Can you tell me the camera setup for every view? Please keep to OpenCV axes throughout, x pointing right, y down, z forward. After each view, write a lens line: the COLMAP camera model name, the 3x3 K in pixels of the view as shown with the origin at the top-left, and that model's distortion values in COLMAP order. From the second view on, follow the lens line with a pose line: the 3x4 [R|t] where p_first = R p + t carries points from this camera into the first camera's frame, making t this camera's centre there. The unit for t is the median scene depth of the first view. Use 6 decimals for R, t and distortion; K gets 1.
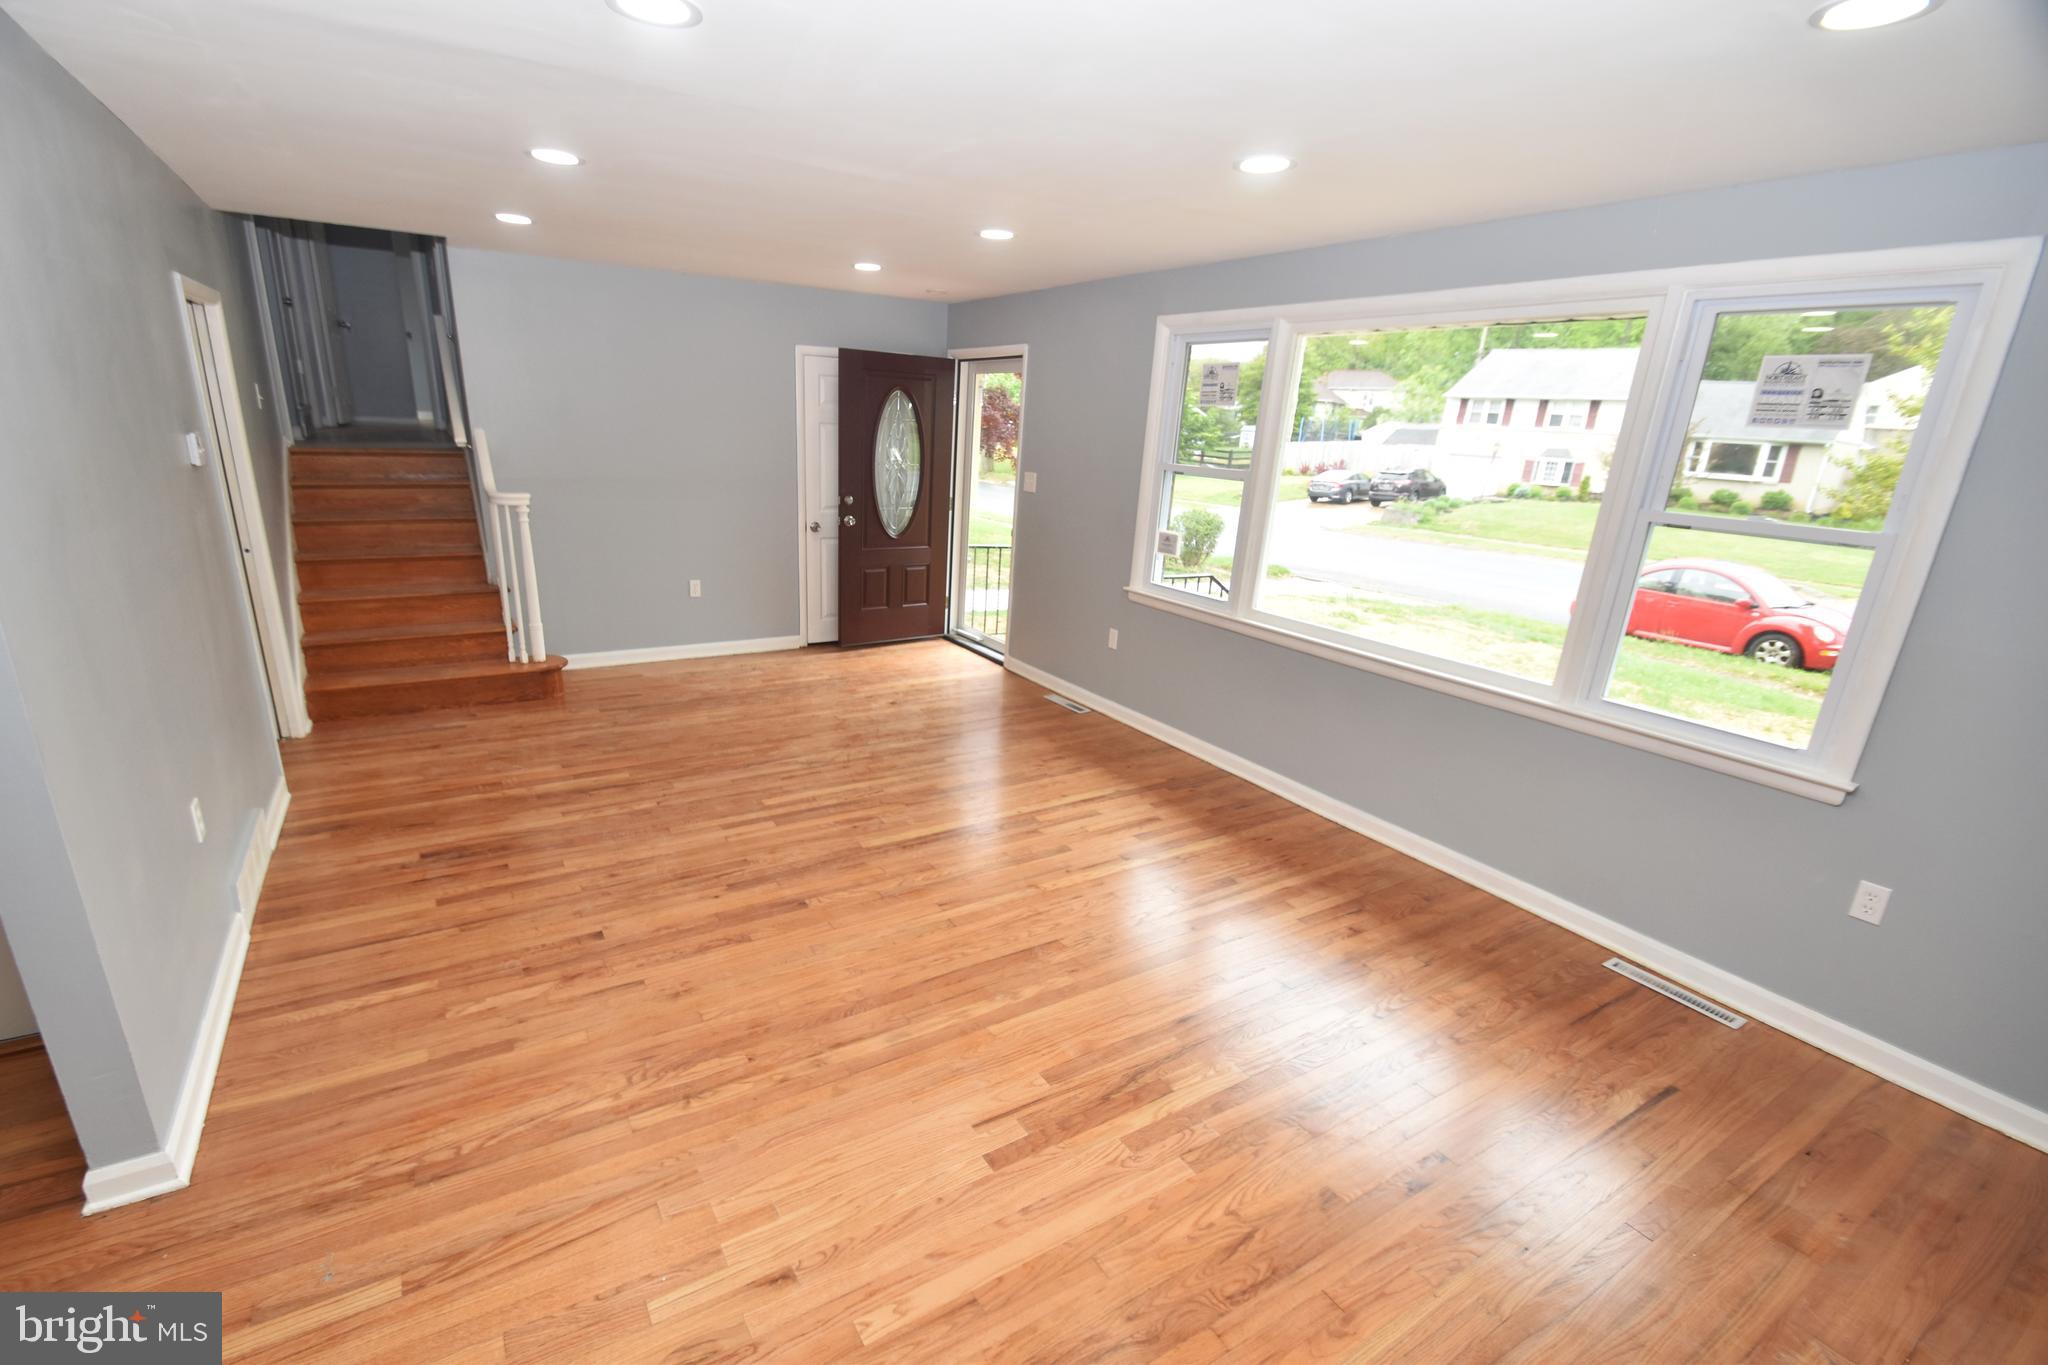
lens RADIAL K [[895.9, 0, 978.9], [0, 895.9, 718.2], [0, 0, 1]] dist [0.004425, -0.010325]
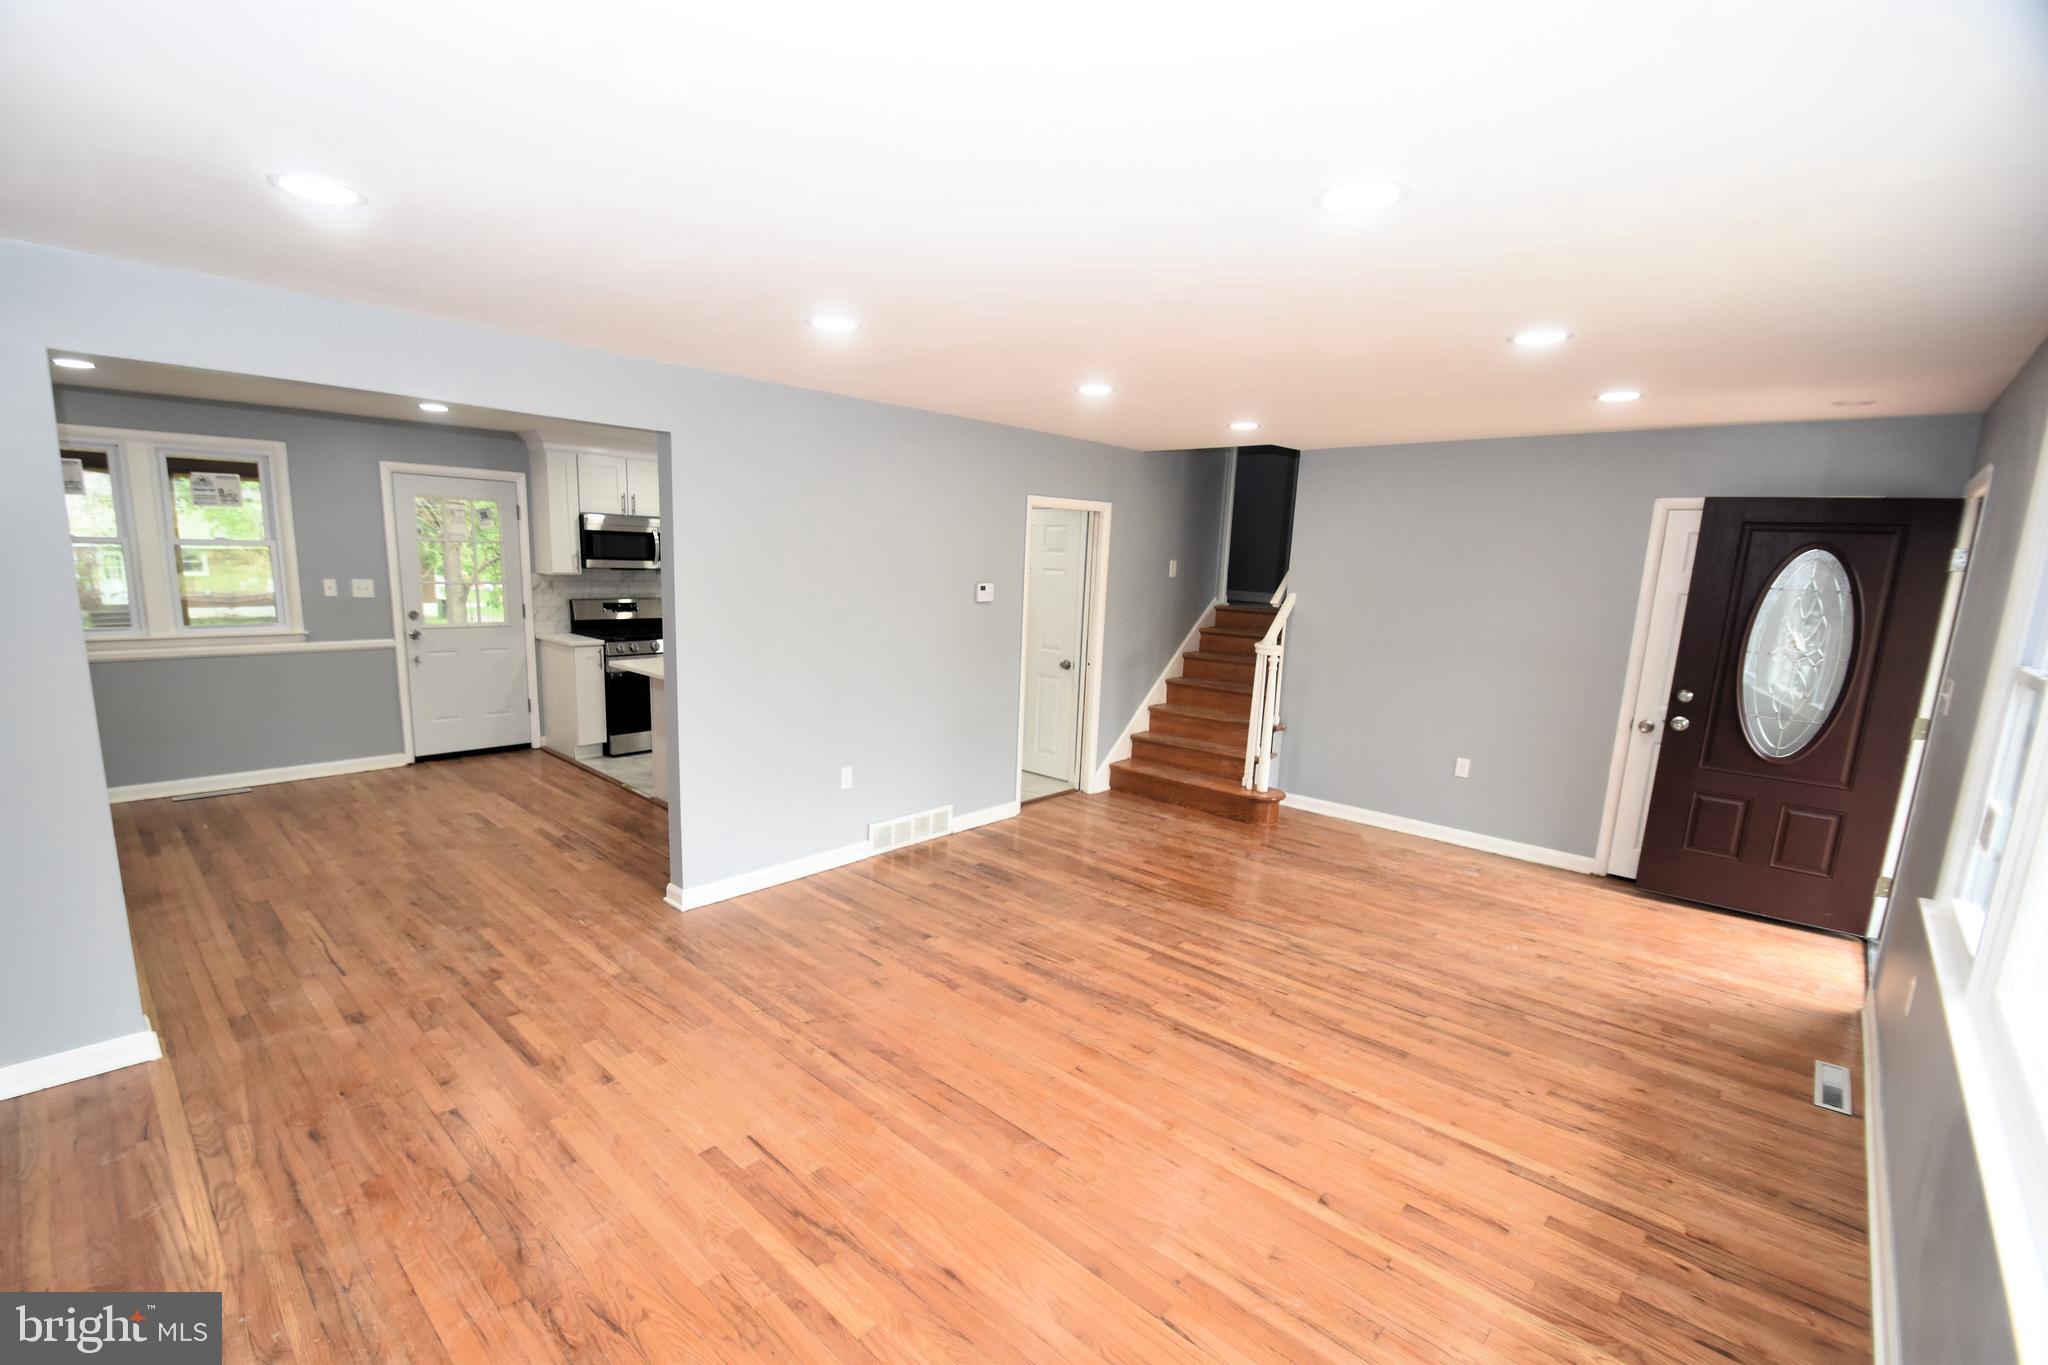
lens RADIAL K [[895.9, 0, 978.9], [0, 895.9, 718.2], [0, 0, 1]] dist [0.004425, -0.010325]
pose [[0.264859, 0.140182, -0.954043, 0.509515], [-0.325810, 0.944201, 0.048285, -0.096890], [0.907578, 0.298048, 0.295753, 0.351840]]
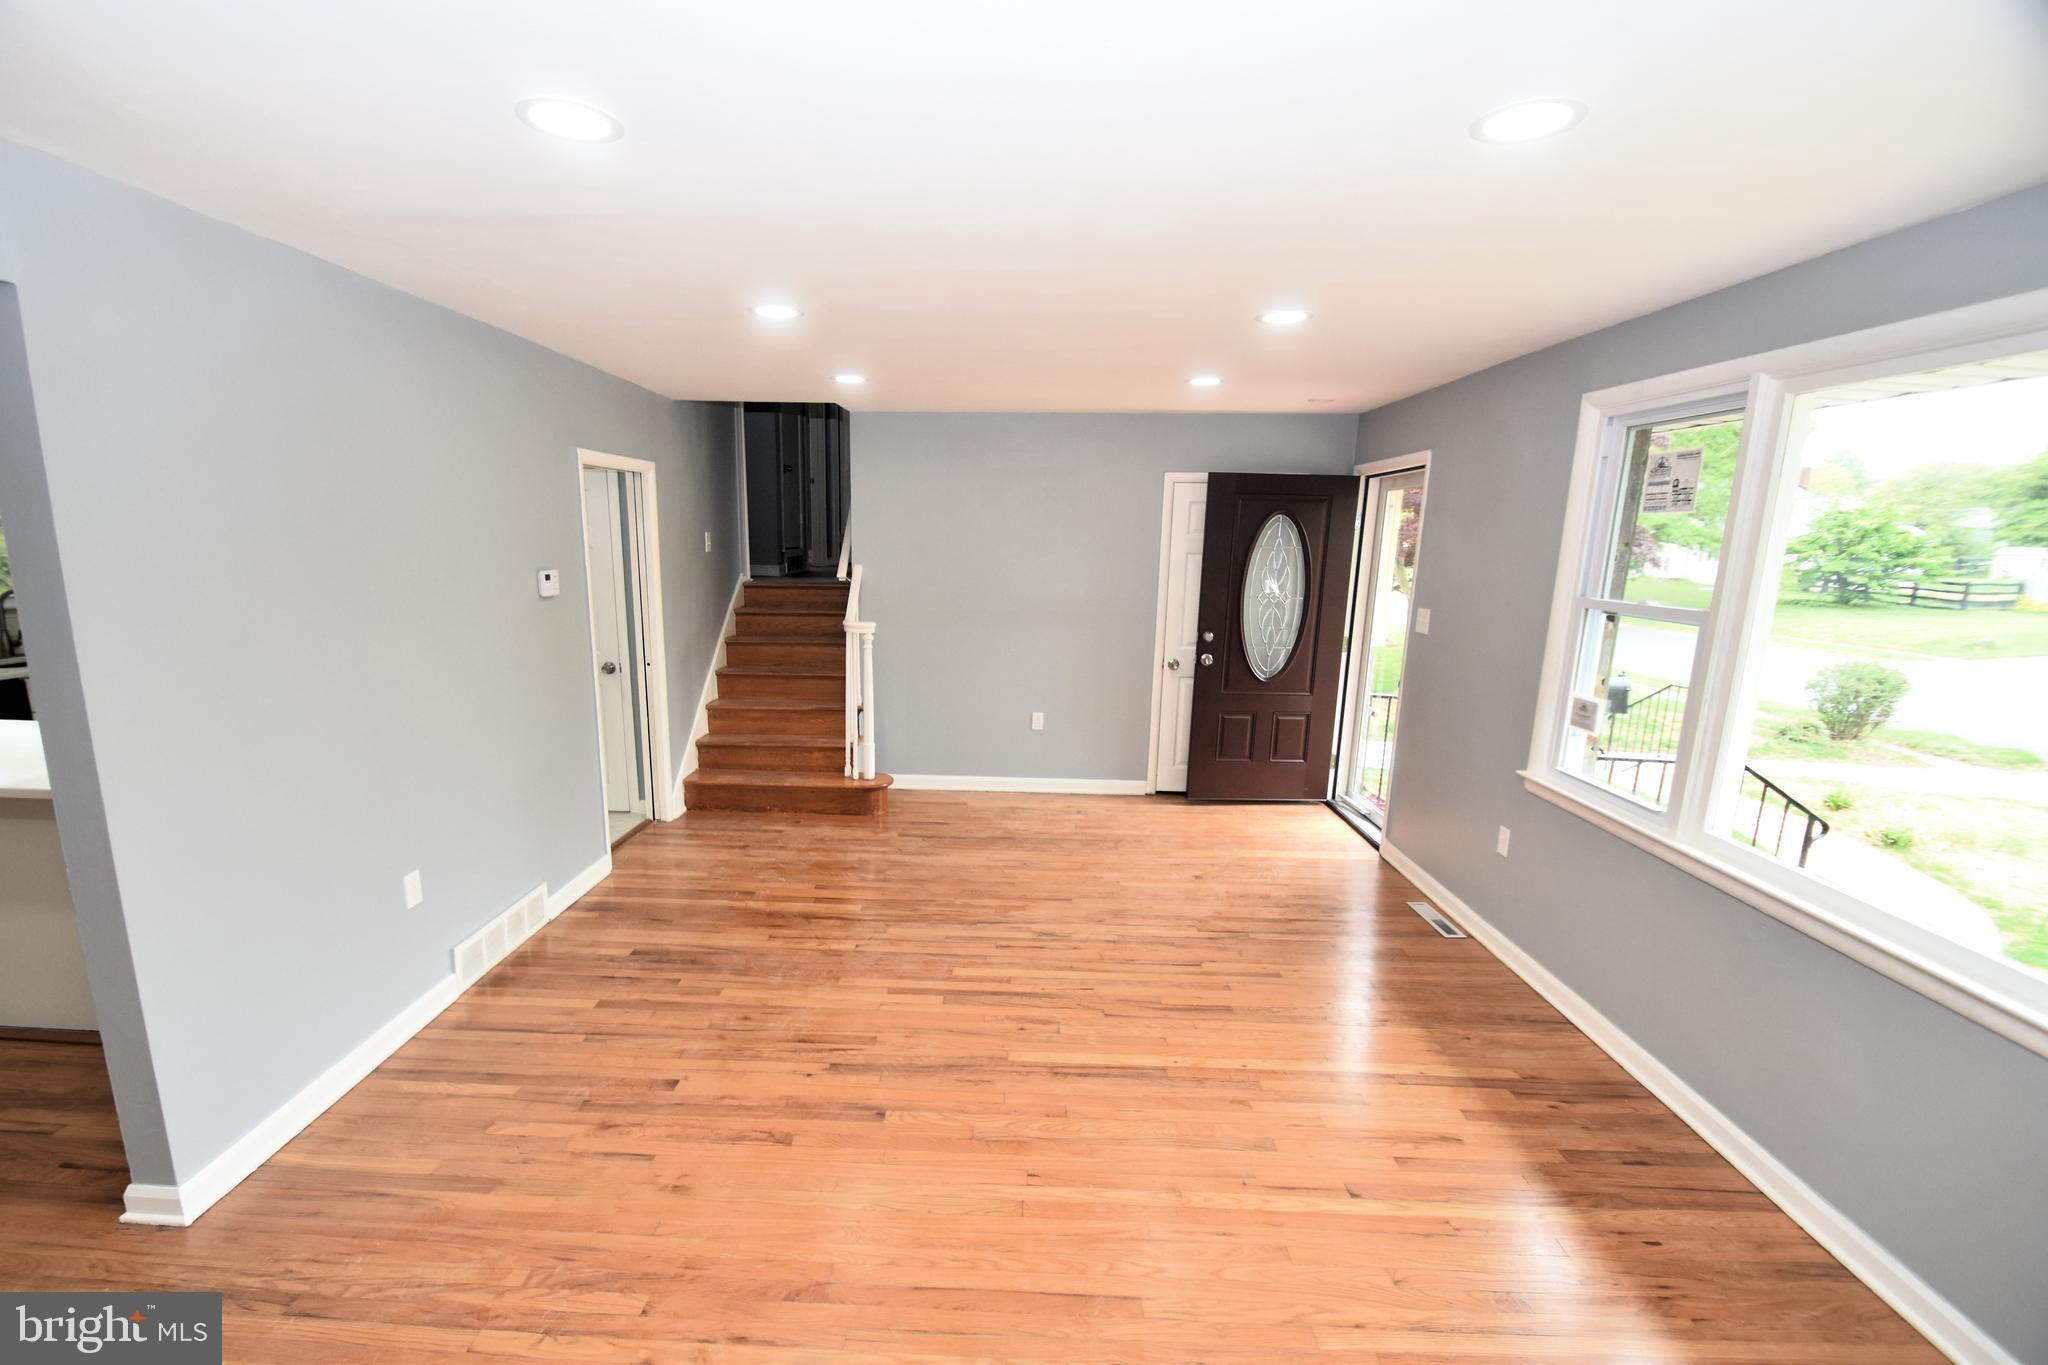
lens RADIAL K [[895.9, 0, 978.9], [0, 895.9, 718.2], [0, 0, 1]] dist [0.004425, -0.010325]
pose [[0.834987, 0.077835, -0.544738, 0.198160], [-0.153670, 0.983543, -0.095015, -0.058035], [0.528378, 0.163046, 0.833207, 0.199602]]
